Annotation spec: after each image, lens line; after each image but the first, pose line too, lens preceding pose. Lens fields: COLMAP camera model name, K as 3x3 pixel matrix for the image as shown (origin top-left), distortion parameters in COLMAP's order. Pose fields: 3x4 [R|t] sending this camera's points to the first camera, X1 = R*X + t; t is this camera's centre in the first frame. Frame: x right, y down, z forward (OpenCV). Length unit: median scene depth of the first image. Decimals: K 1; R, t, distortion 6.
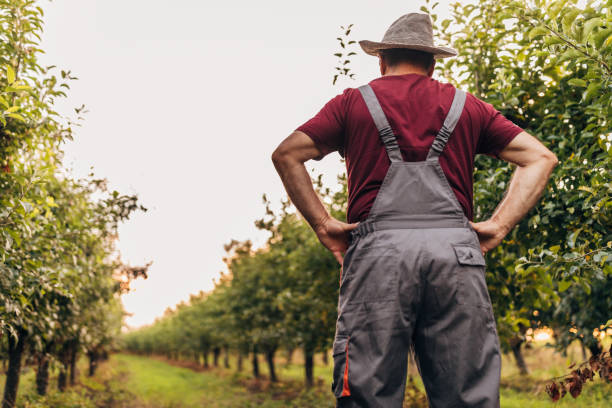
lens RADIAL K [[576.6, 0, 306.0], [0, 576.6, 204.0], [0, 0, 1]] dist [0.005306, -0.008208]
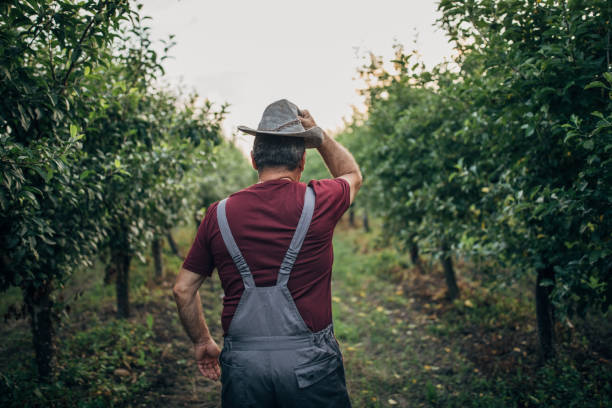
lens RADIAL K [[578.6, 0, 306.0], [0, 578.6, 204.0], [0, 0, 1]] dist [-0.011273, -0.014629]
pose [[0.975731, -0.006321, -0.218880, -0.095782], [0.071043, 0.954649, 0.289132, 0.041553], [0.207126, -0.297665, 0.931930, 0.560244]]
